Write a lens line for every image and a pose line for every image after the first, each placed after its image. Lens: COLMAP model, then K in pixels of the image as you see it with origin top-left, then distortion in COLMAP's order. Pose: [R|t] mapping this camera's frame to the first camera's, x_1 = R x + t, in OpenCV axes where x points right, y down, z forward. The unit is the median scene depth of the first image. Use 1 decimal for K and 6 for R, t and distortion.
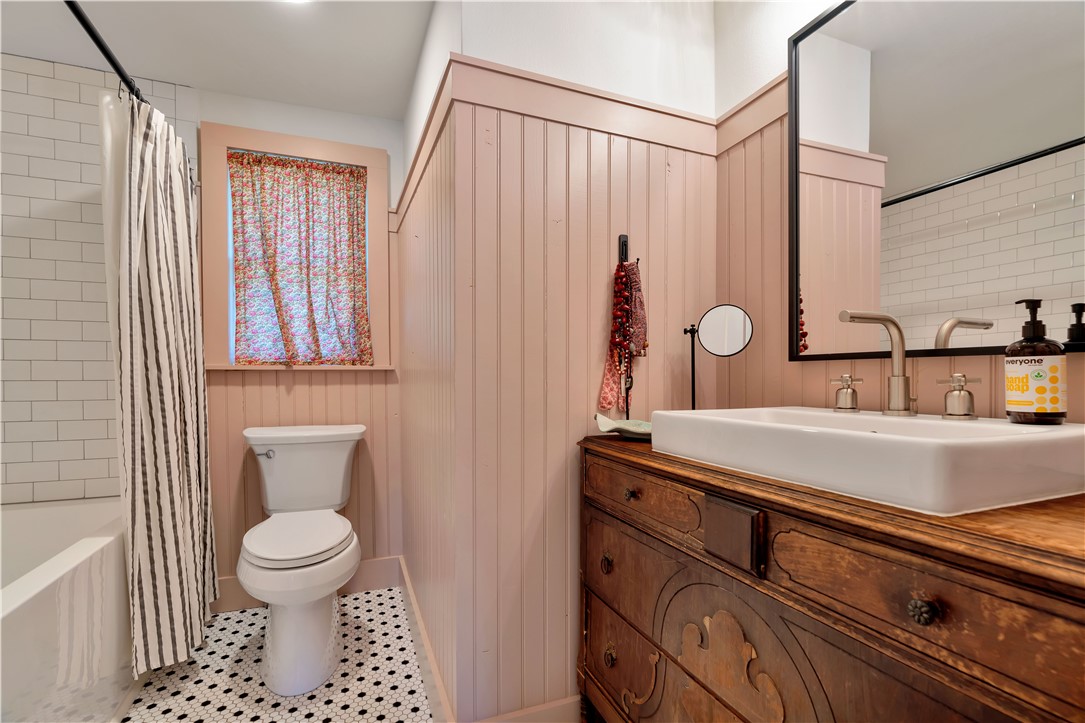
lens RADIAL K [[487.7, 0, 540.1], [0, 487.7, 382.8], [0, 0, 1]] dist [-0.013231, 0.006393]
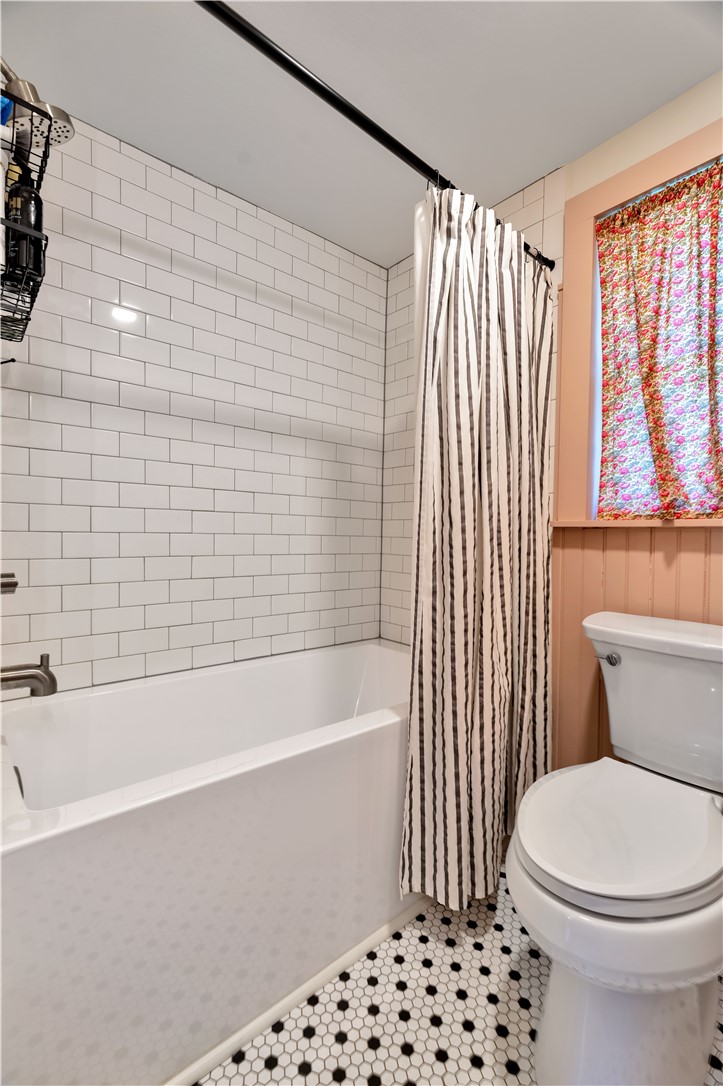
lens RADIAL K [[488.1, 0, 357.6], [0, 488.1, 549.3], [0, 0, 1]] dist [-0.013231, 0.006393]
pose [[0.324349, 0.030596, -0.945443, -0.062548], [-0.030907, 0.999286, 0.021736, 0.000536], [0.945433, 0.022171, 0.325063, 0.429500]]
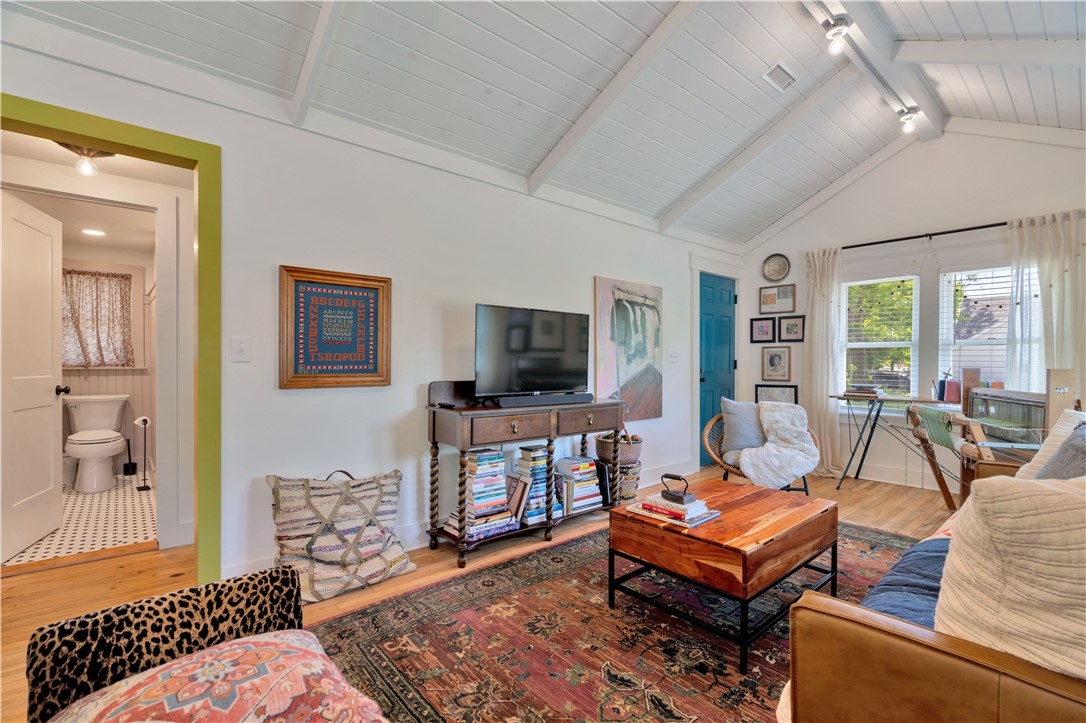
lens RADIAL K [[488.1, 0, 543.1], [0, 488.1, 367.1], [0, 0, 1]] dist [-0.013231, 0.006393]
pose [[0.939939, 0.001431, 0.341341, 0.658927], [0.003767, 0.999887, -0.014565, 0.003034], [-0.341323, 0.014976, 0.939827, -1.725039]]
